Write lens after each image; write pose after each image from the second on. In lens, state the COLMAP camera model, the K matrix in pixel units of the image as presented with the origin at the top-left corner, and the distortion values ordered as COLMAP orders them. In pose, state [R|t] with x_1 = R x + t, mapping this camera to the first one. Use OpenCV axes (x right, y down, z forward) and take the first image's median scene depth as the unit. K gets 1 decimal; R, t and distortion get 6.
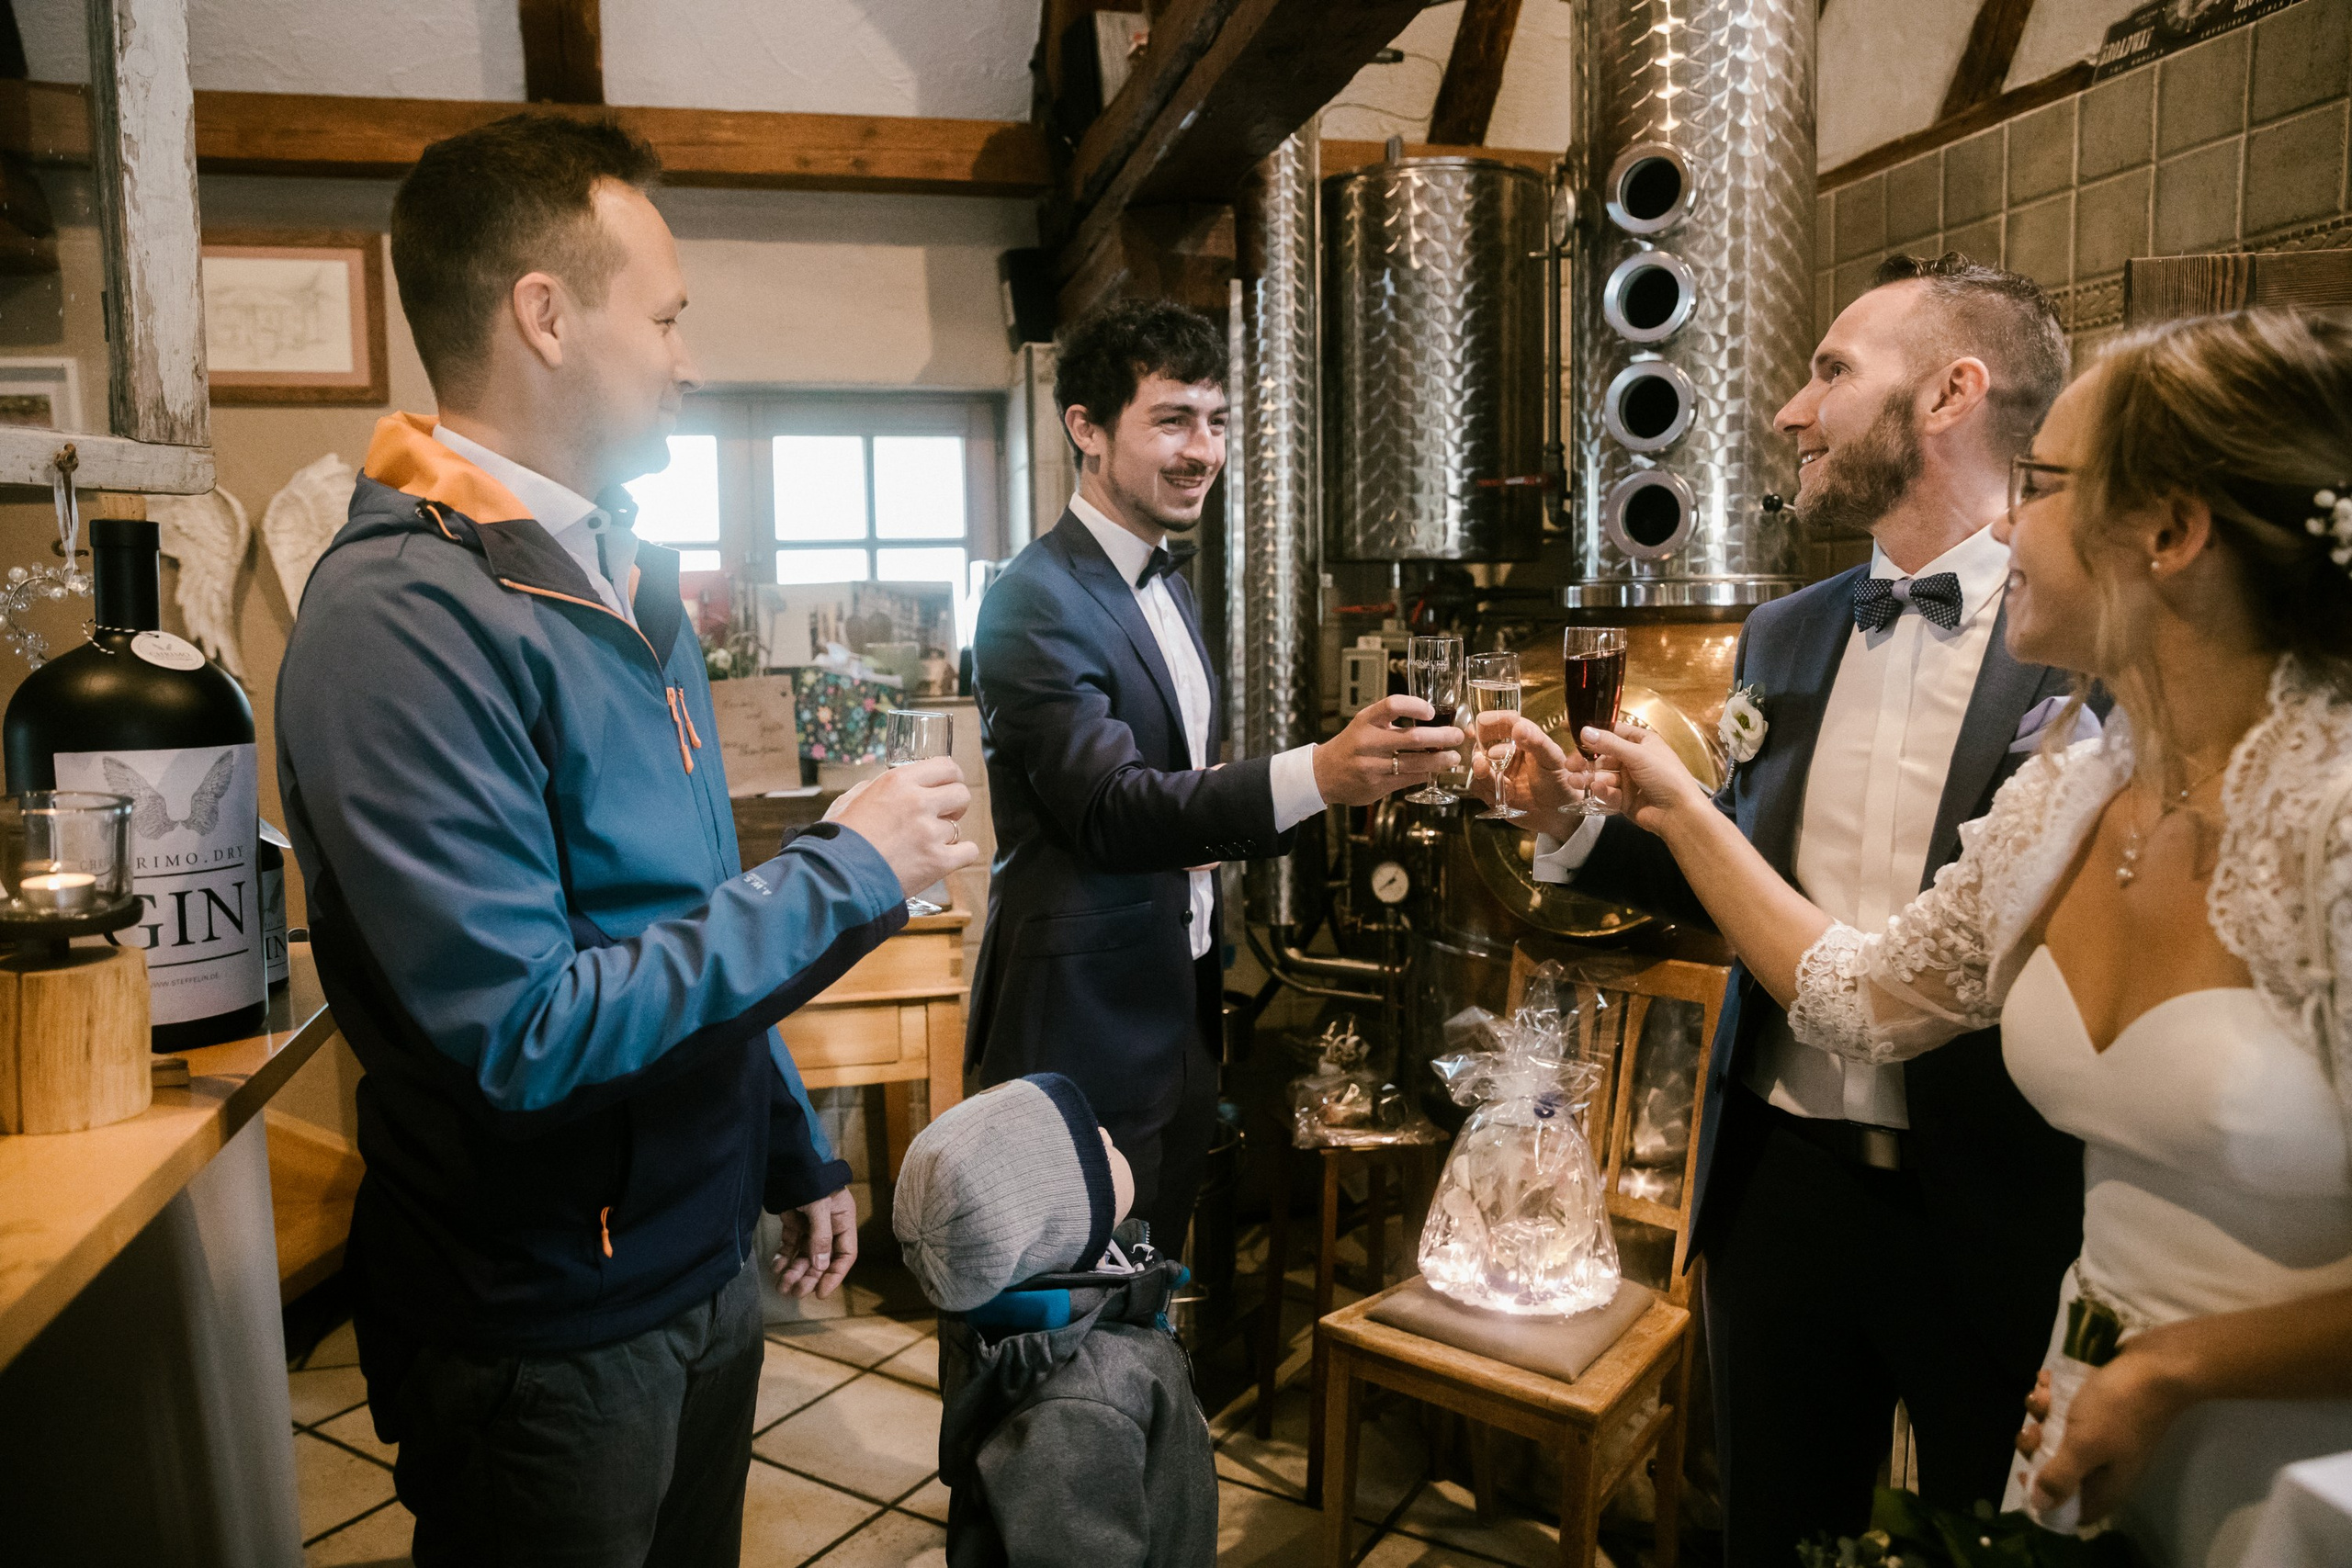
lens RADIAL K [[1605.1, 0, 1176.0], [0, 1605.1, 784.0], [0, 0, 1]] dist [-0.108917, 0.082875]
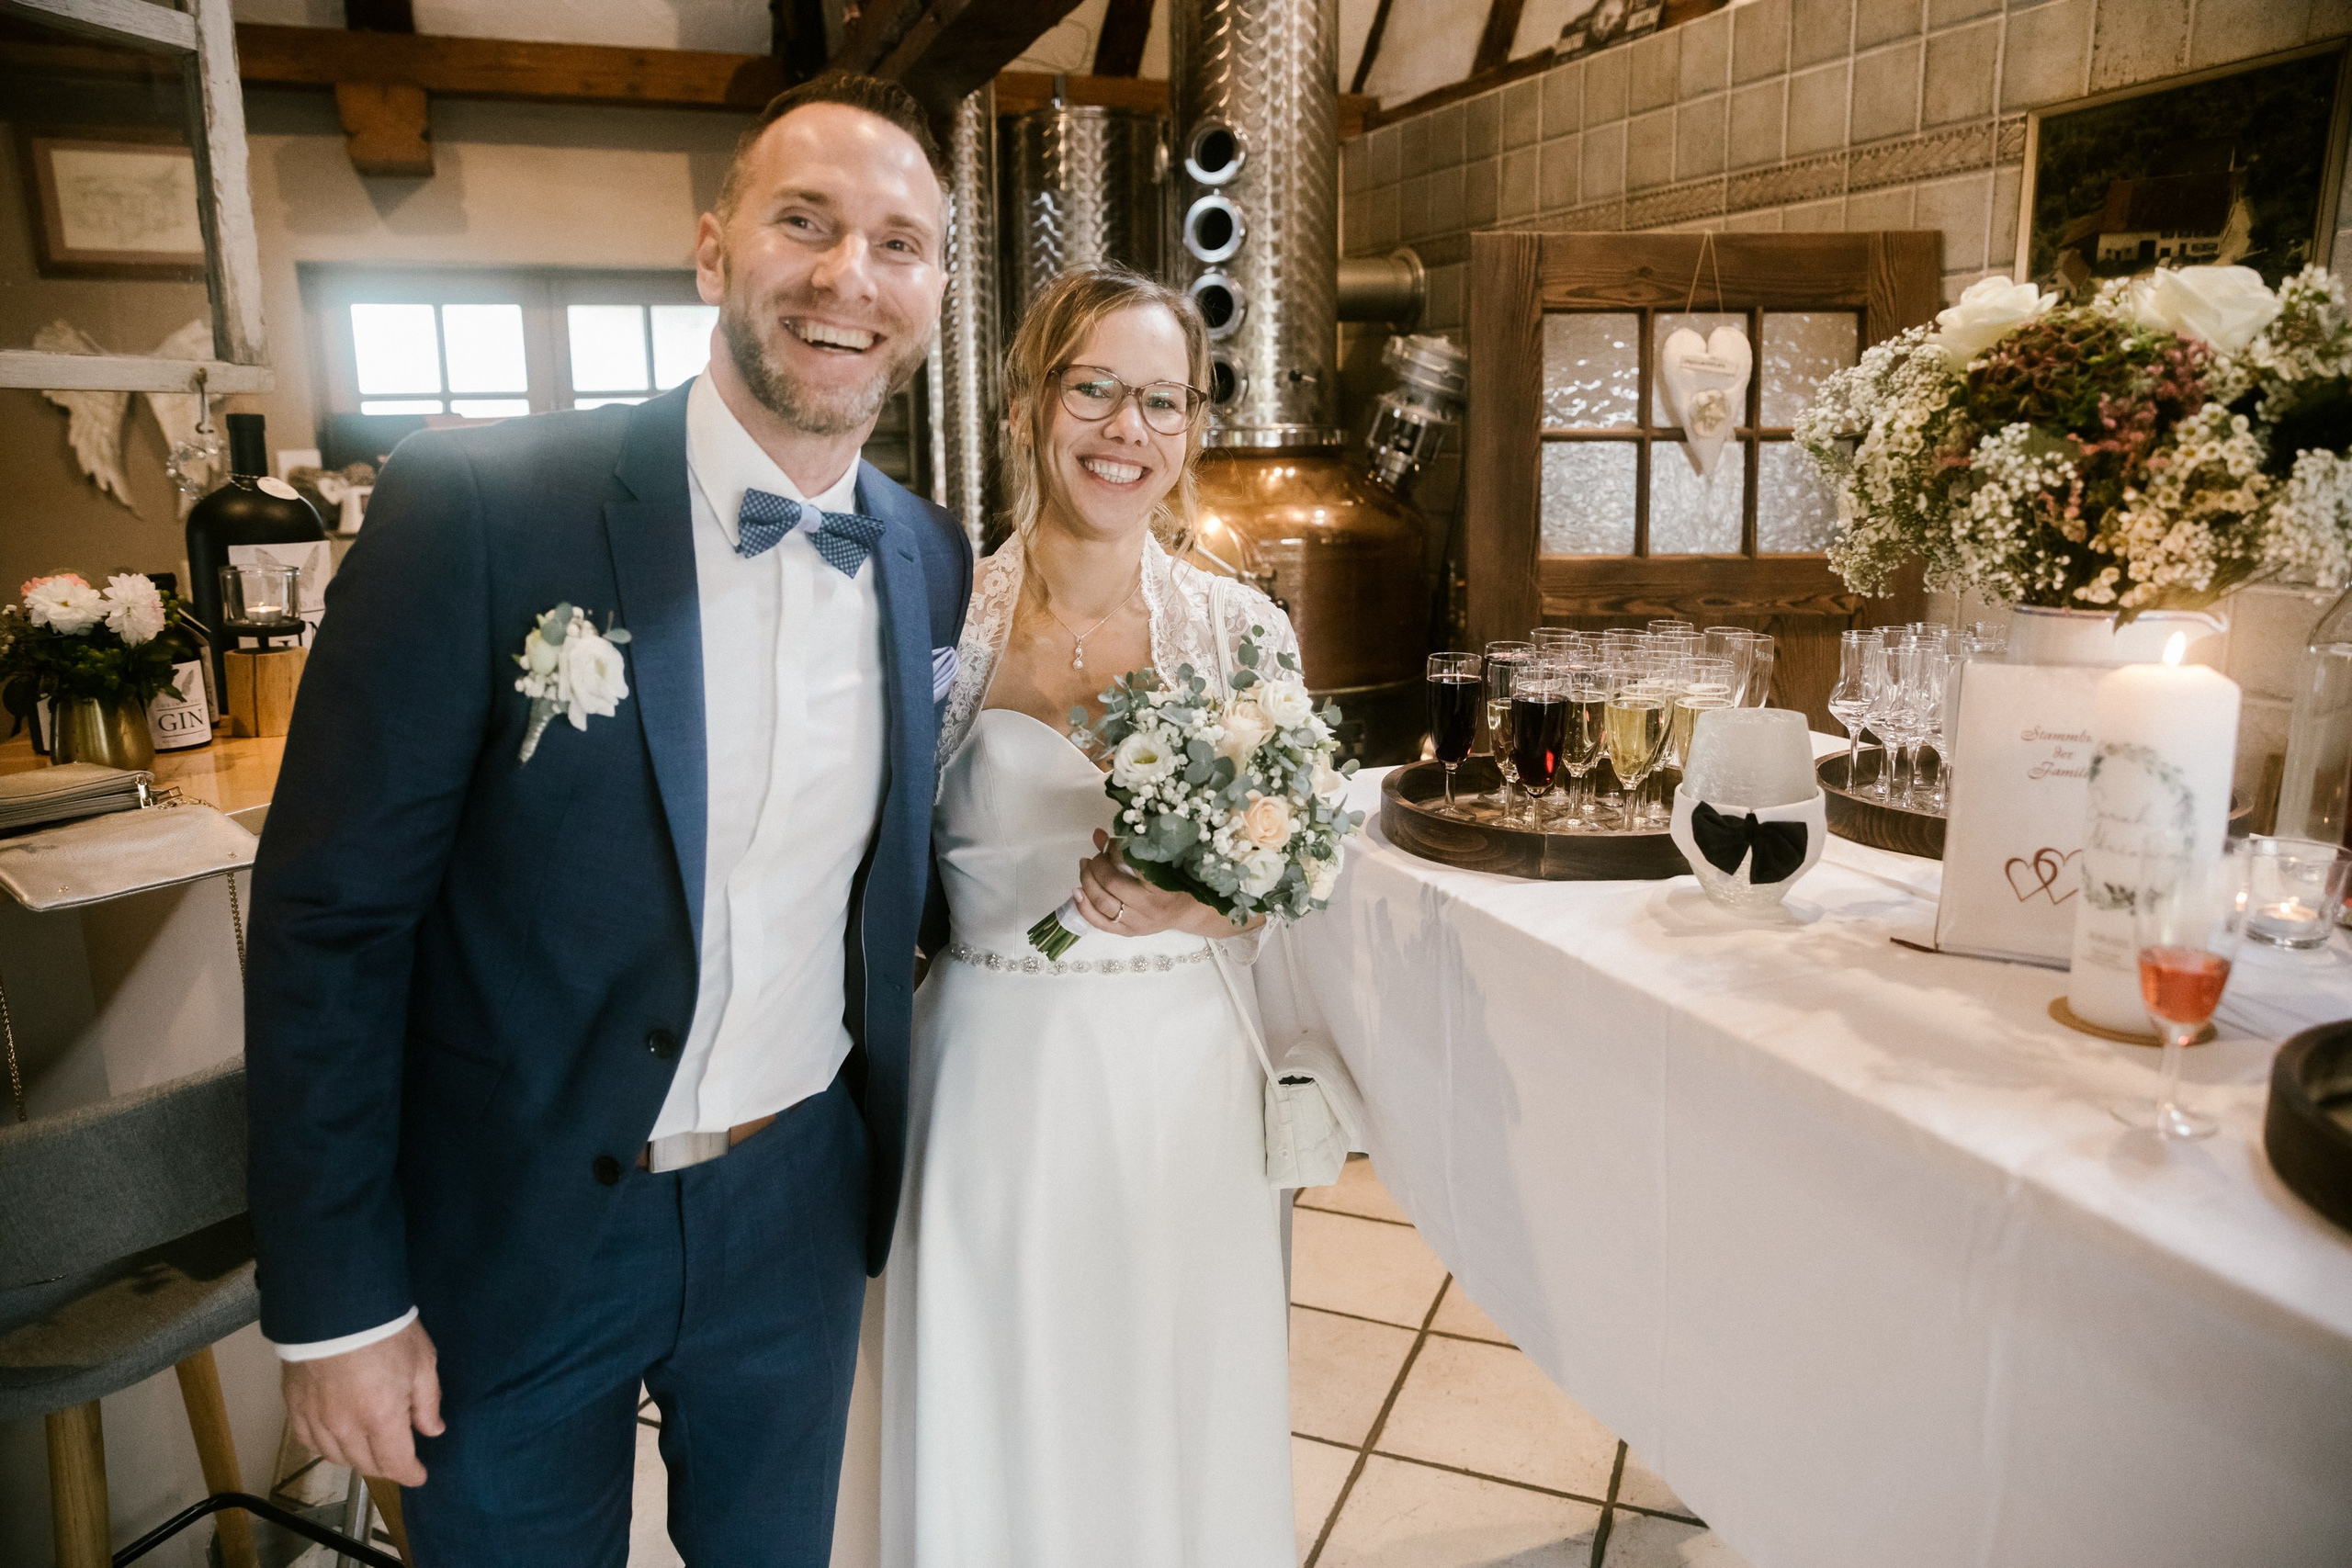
lens RADIAL K [[1605.1, 0, 1176.0], [0, 1605.1, 784.0], [0, 0, 1]] dist [-0.108917, 0.082875]
pose [[0.990445, -0.025549, 0.135519, 0.052505], [0.010630, 0.993910, 0.109684, 0.028779], [-0.137496, -0.107195, 0.984685, -0.409718]]
